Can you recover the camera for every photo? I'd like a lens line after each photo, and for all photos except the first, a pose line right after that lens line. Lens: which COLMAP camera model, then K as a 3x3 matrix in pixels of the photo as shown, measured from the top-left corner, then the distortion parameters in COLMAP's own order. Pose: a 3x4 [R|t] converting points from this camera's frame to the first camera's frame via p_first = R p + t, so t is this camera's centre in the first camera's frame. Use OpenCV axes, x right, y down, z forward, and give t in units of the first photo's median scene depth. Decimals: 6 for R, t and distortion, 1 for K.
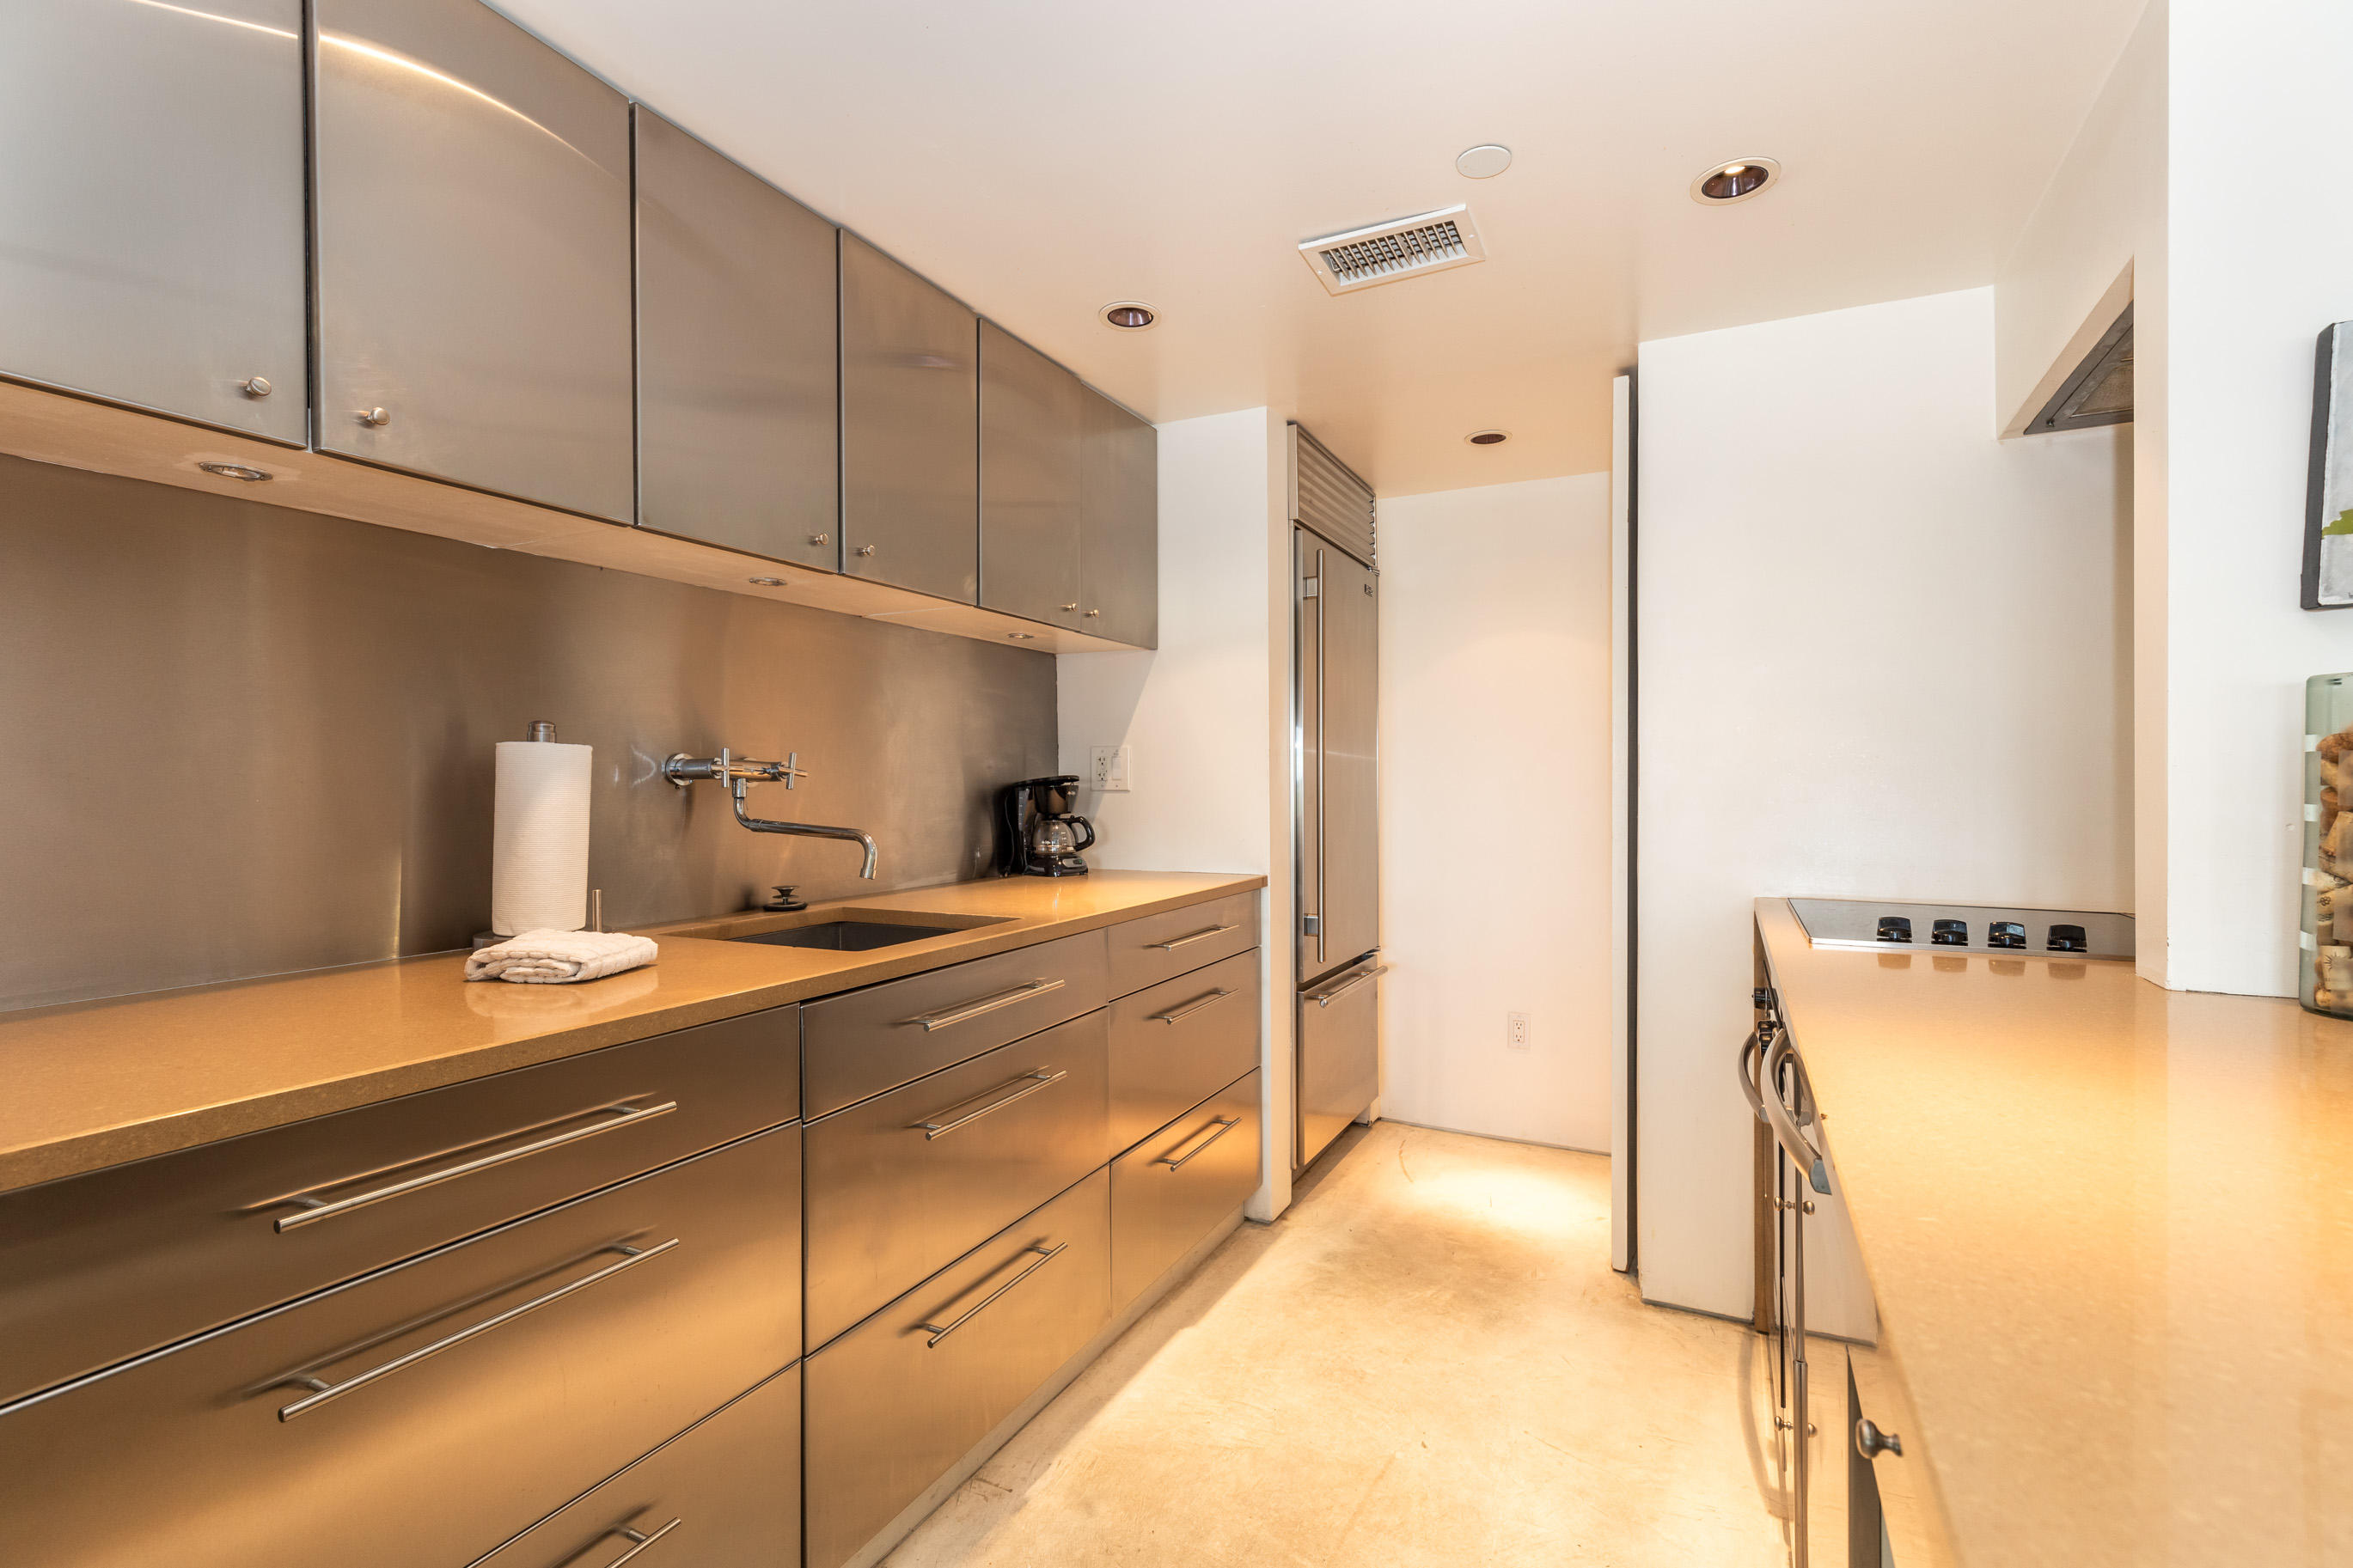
lens RADIAL K [[1069.5, 0, 1181.0], [0, 1069.5, 785.9], [0, 0, 1]] dist [0.002027, -0.000356]
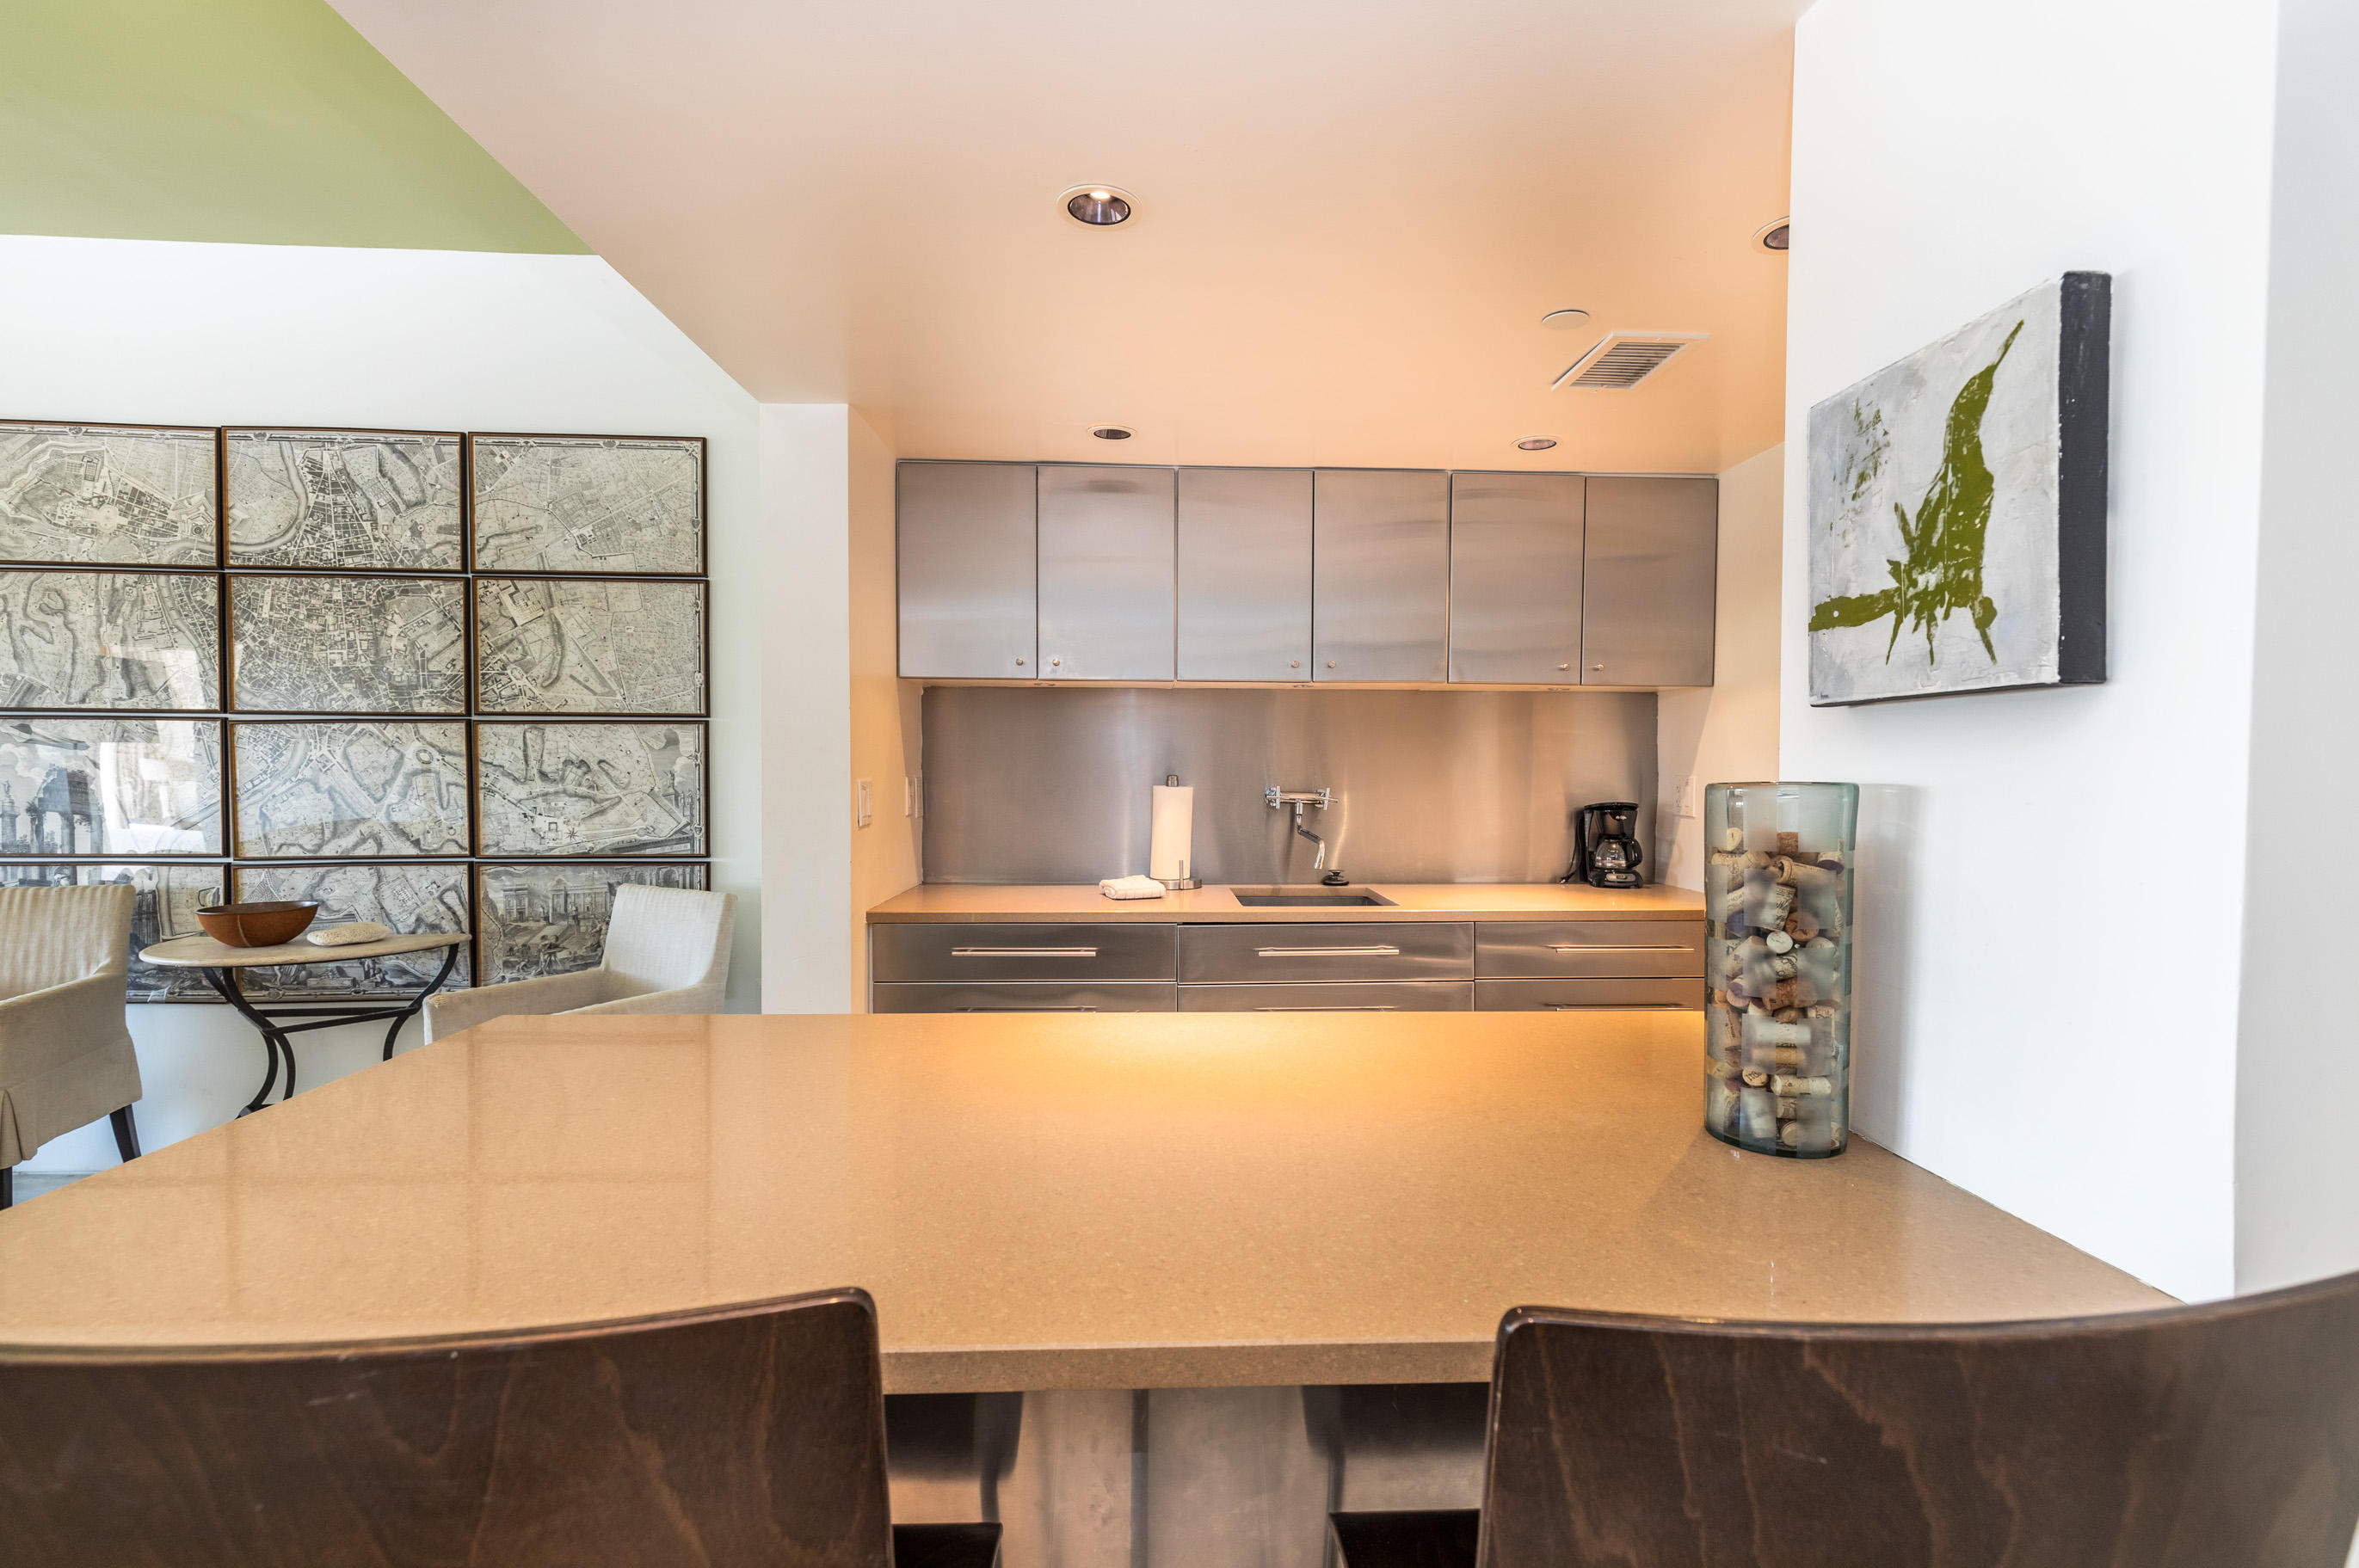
lens RADIAL K [[1065.5, 0, 1201.2], [0, 1065.5, 795.9], [0, 0, 1]] dist [0.003738, 0.000748]
pose [[0.500244, 0.031006, -0.865329, 0.826914], [-0.010571, 0.999503, 0.029703, -0.056863], [0.865820, -0.005712, 0.500323, 0.032256]]
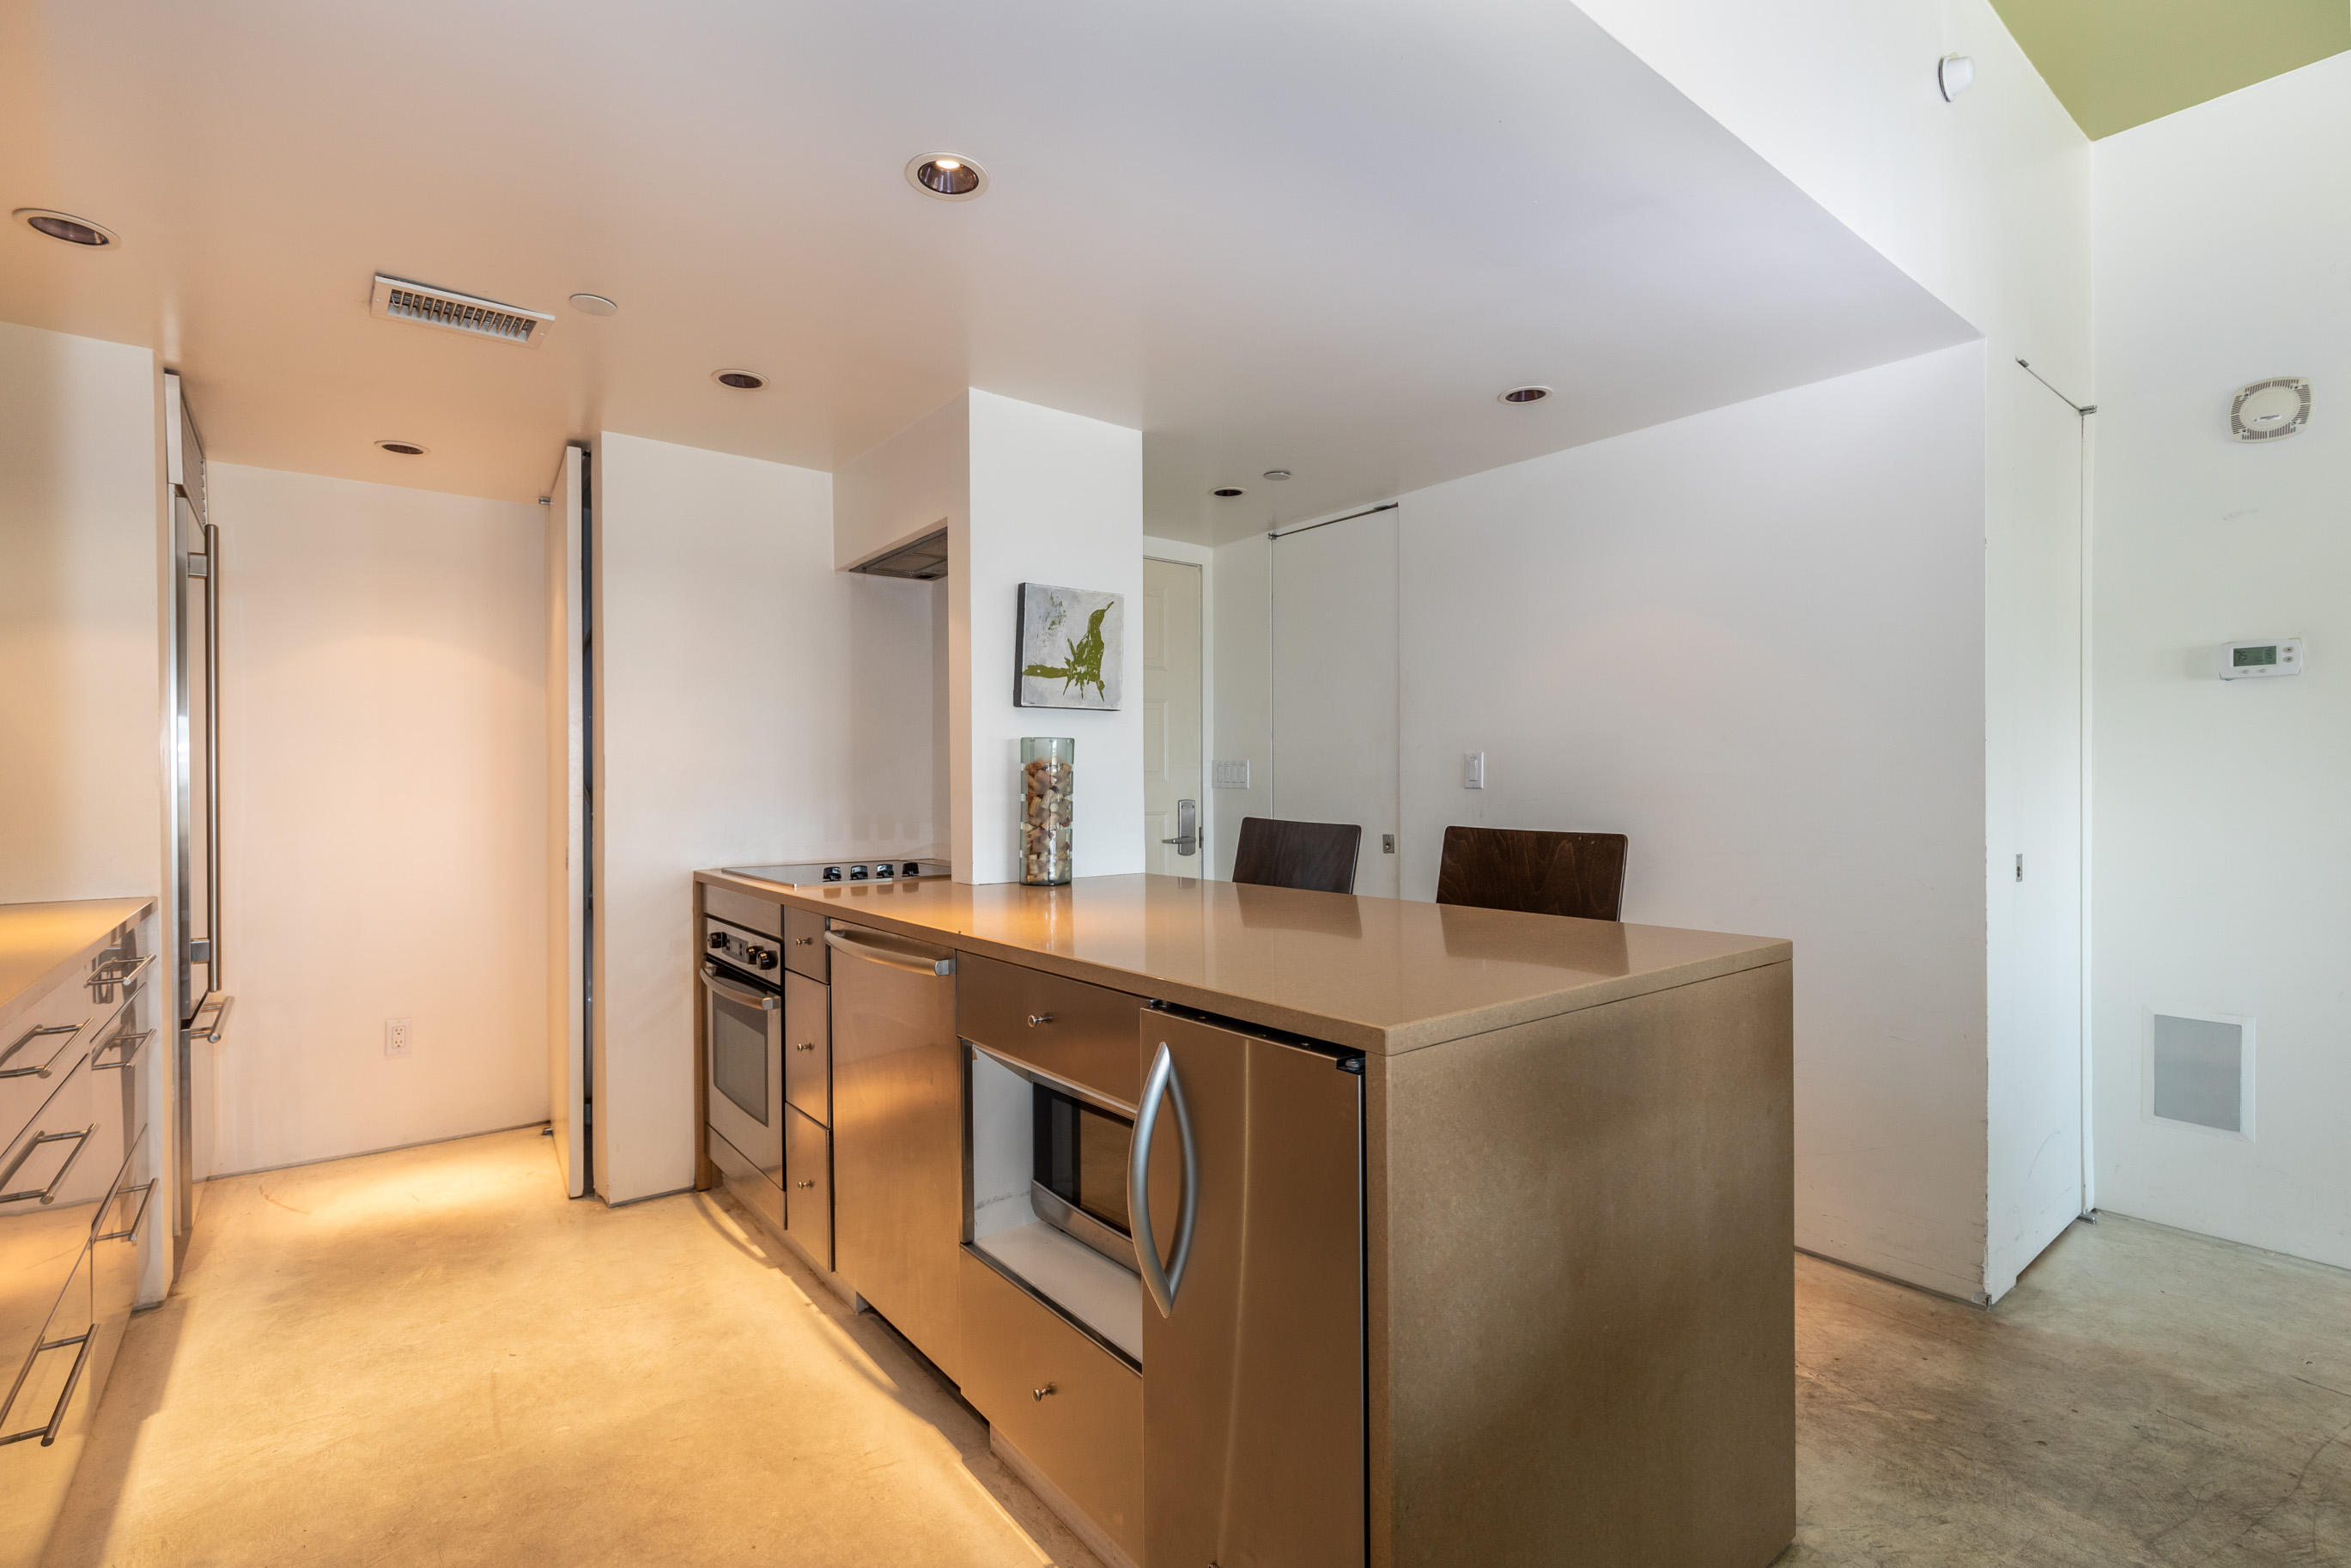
lens RADIAL K [[1092.6, 0, 1193.1], [0, 1092.6, 787.9], [0, 0, 1]] dist [0.003839, -0.000508]
pose [[0.412130, -0.004782, 0.911112, -0.453014], [0.007552, 0.999970, 0.001832, 0.001301], [-0.911094, 0.006126, 0.412154, -0.140635]]
